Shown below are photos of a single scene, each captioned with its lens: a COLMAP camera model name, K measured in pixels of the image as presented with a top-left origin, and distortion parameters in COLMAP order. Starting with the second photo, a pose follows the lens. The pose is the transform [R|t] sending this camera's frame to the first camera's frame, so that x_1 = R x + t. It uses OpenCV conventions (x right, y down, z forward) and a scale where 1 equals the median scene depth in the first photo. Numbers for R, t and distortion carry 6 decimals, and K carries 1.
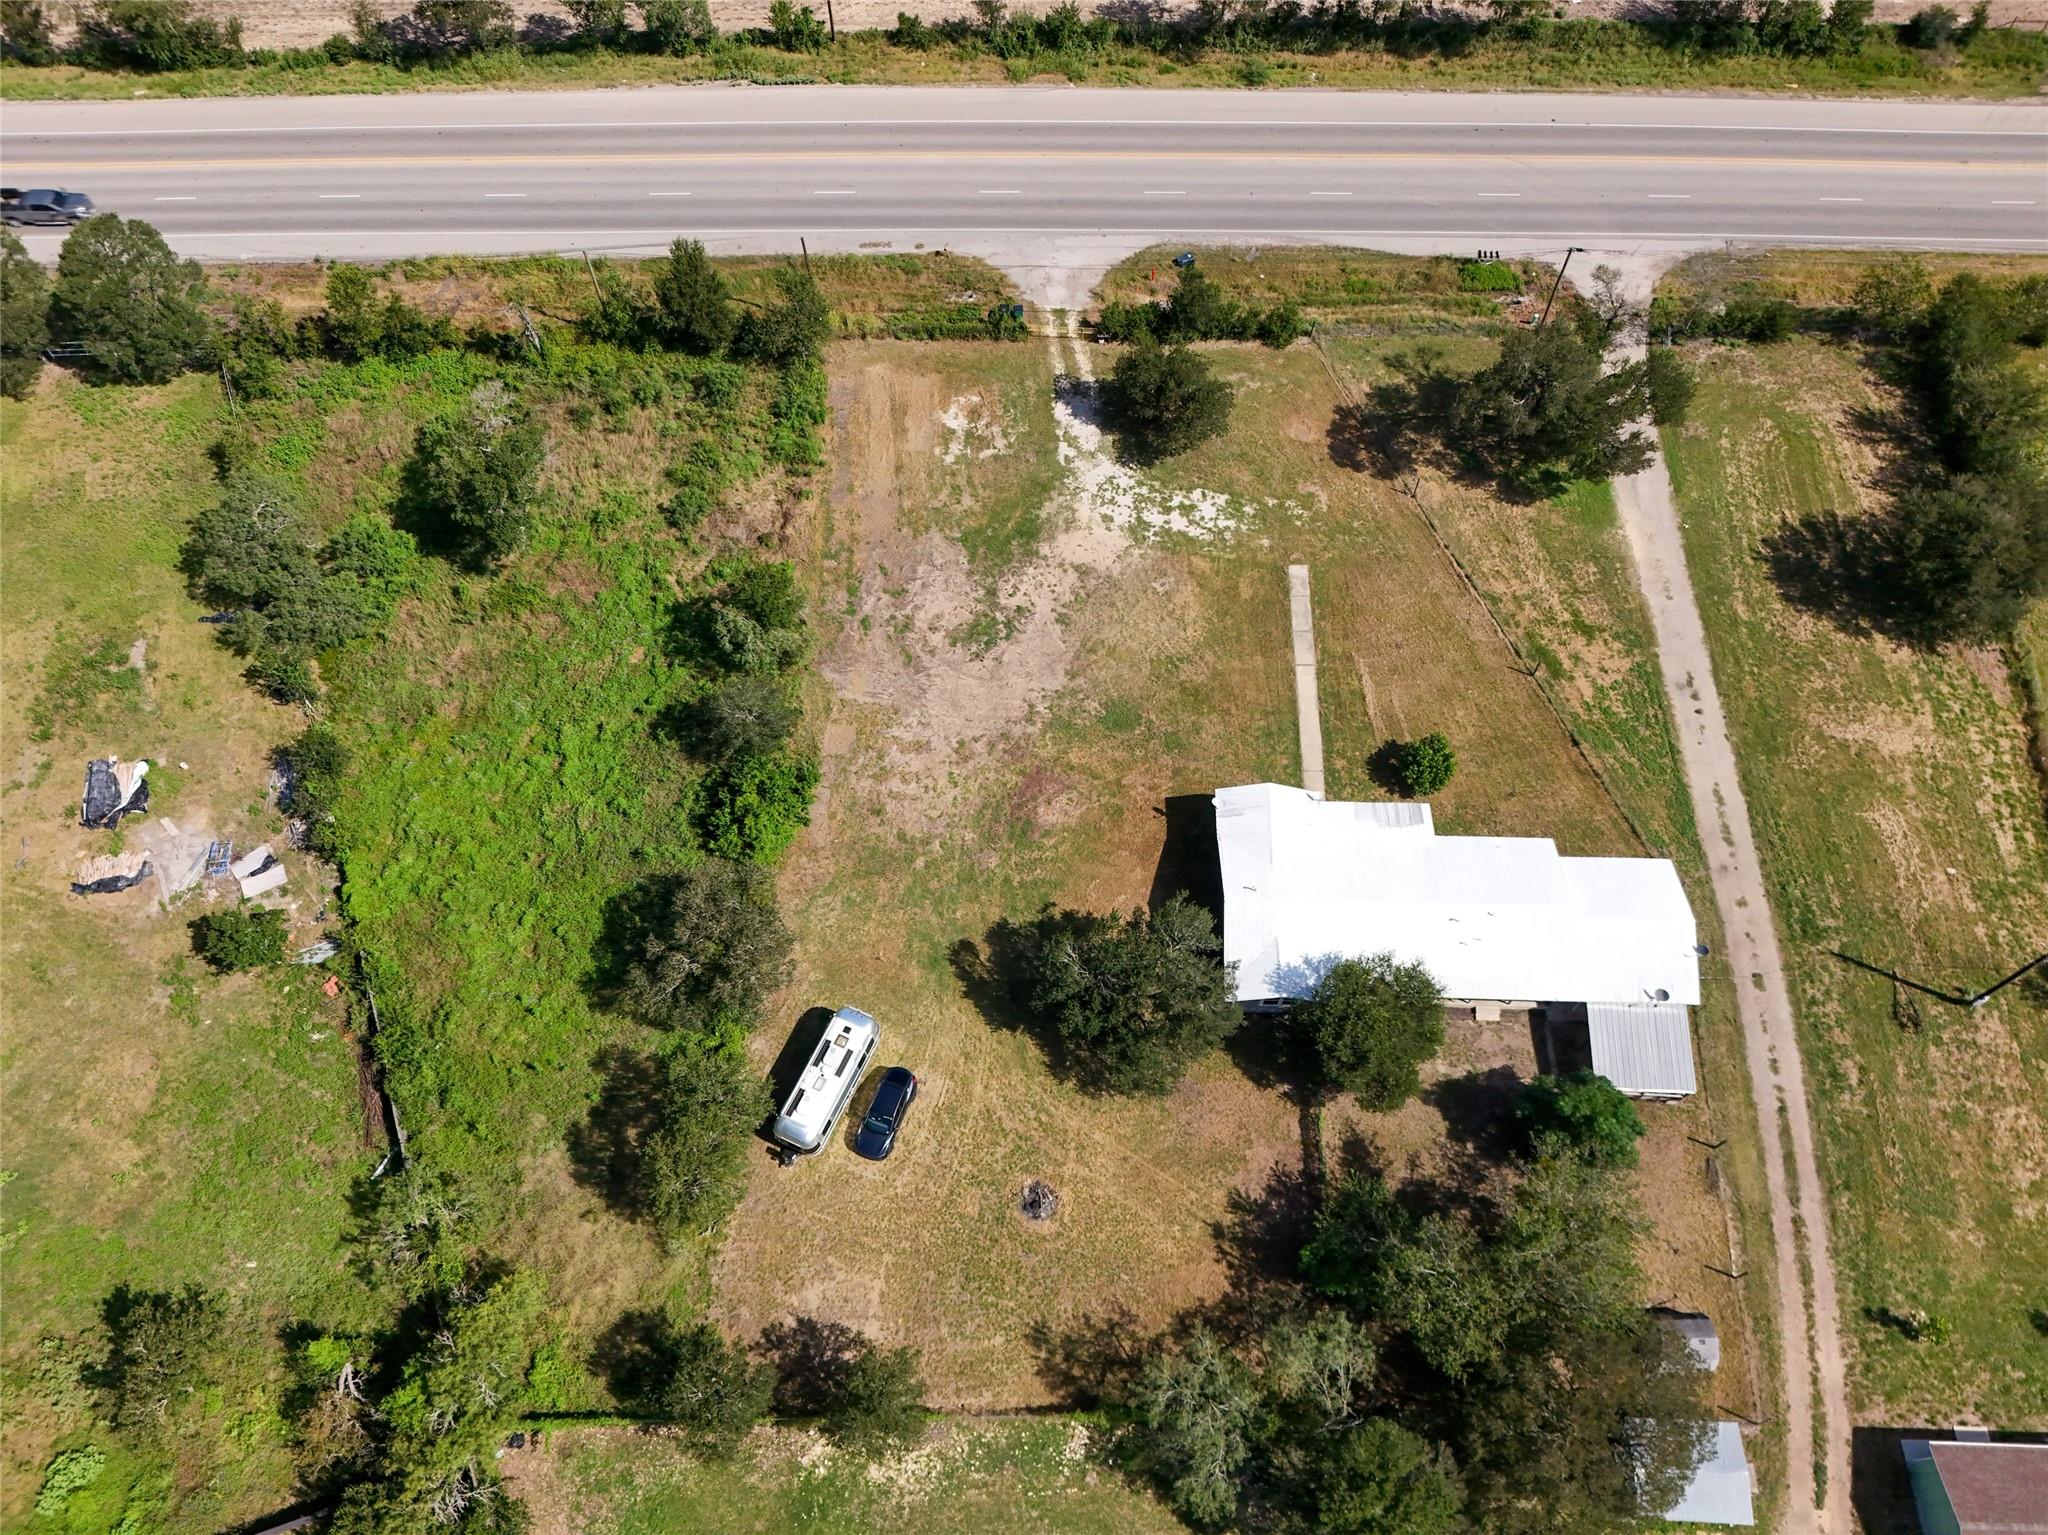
lens RADIAL K [[1517.5, 0, 1024.3], [0, 1517.5, 745.3], [0, 0, 1]] dist [0.069118, -0.079395]
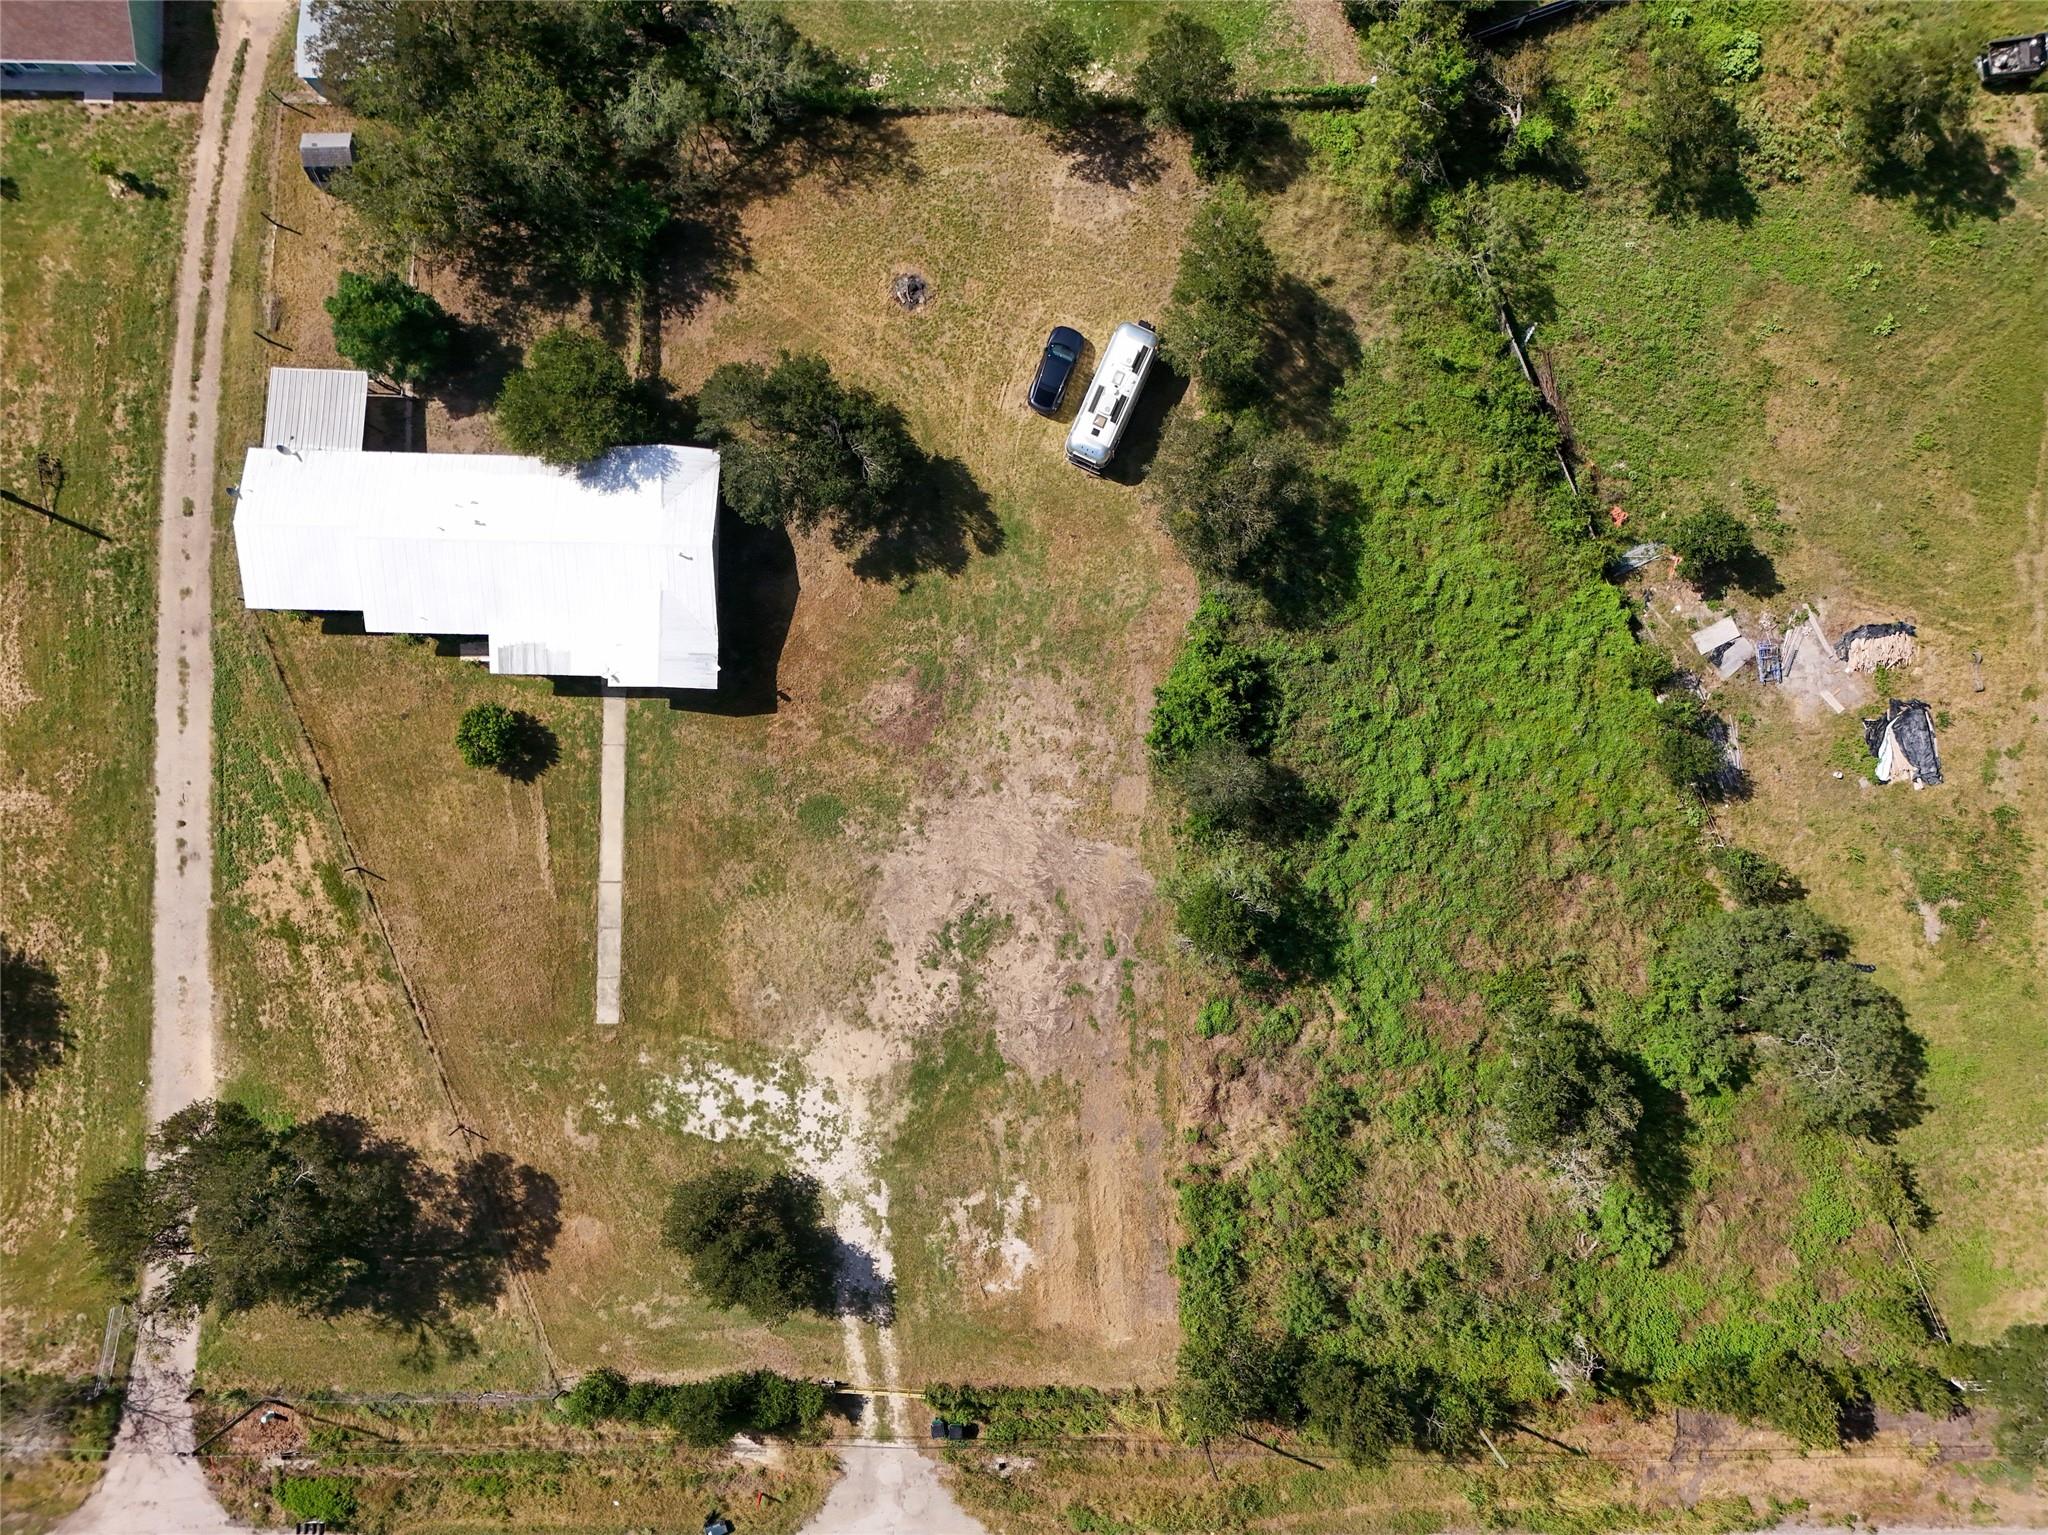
lens RADIAL K [[1517.5, 0, 1024.3], [0, 1517.5, 745.3], [0, 0, 1]] dist [0.069118, -0.079395]
pose [[-0.999981, 0.006011, 0.001348, -0.061180], [-0.004566, -0.870100, 0.492854, -0.441825], [0.004136, 0.492838, 0.870111, 0.193184]]
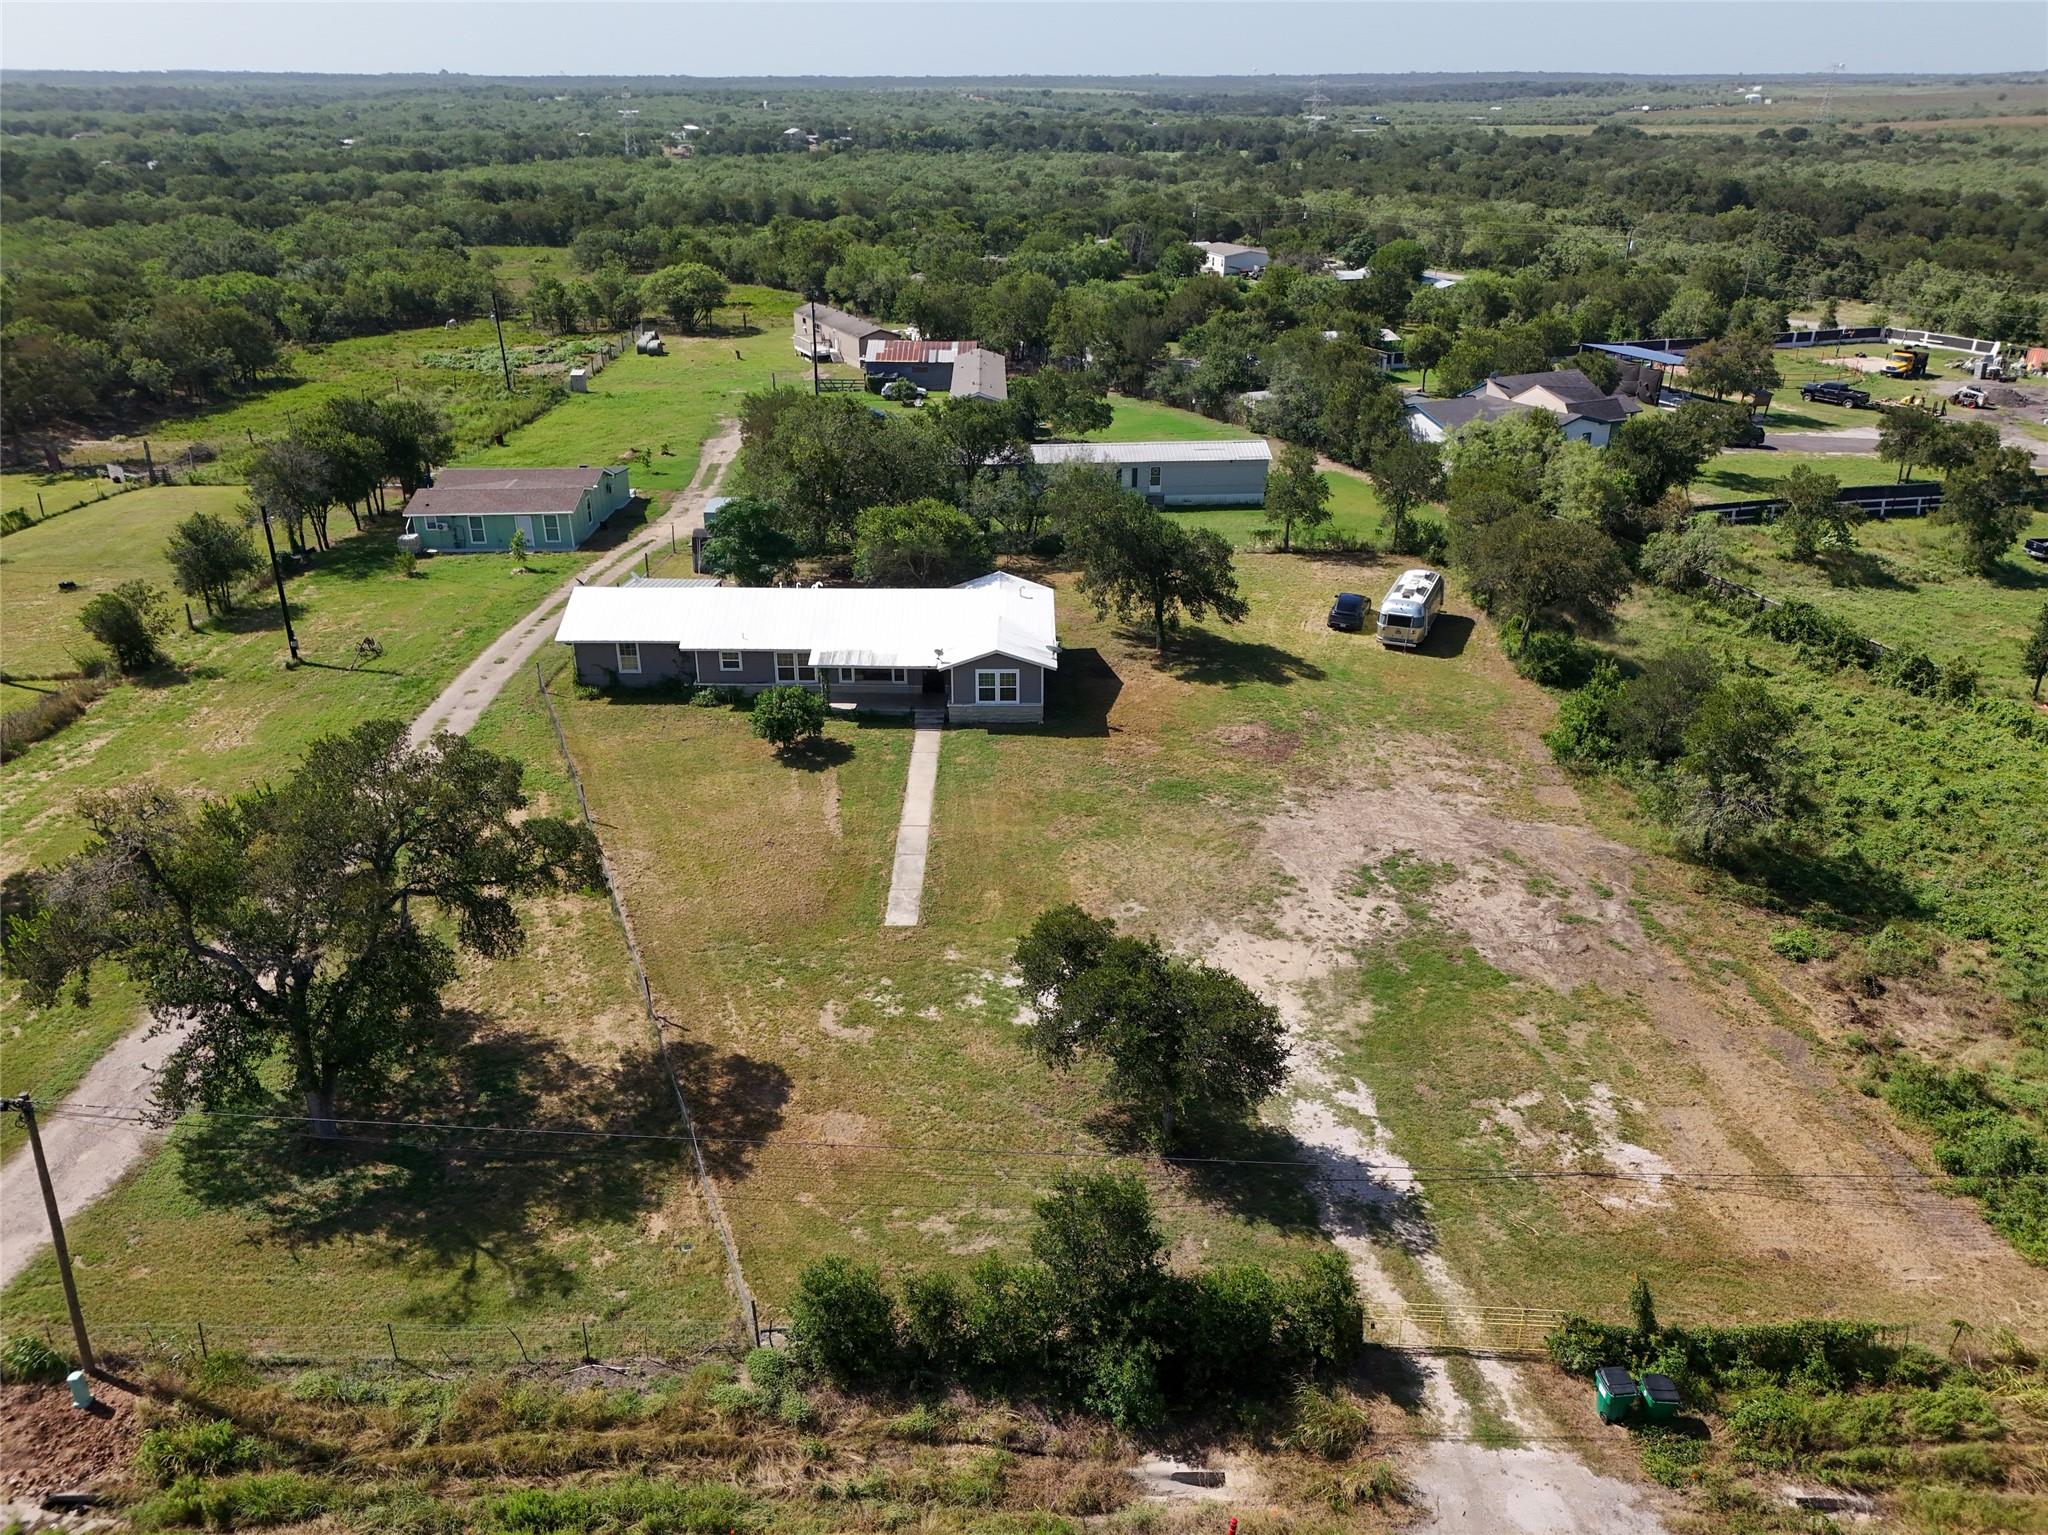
lens RADIAL K [[1517.5, 0, 1024.3], [0, 1517.5, 745.3], [0, 0, 1]] dist [0.069118, -0.079395]
pose [[-0.999553, 0.013499, -0.026693, 0.160231], [-0.025042, 0.110413, 0.993570, -0.763152], [0.016360, 0.993794, -0.110026, 1.083935]]
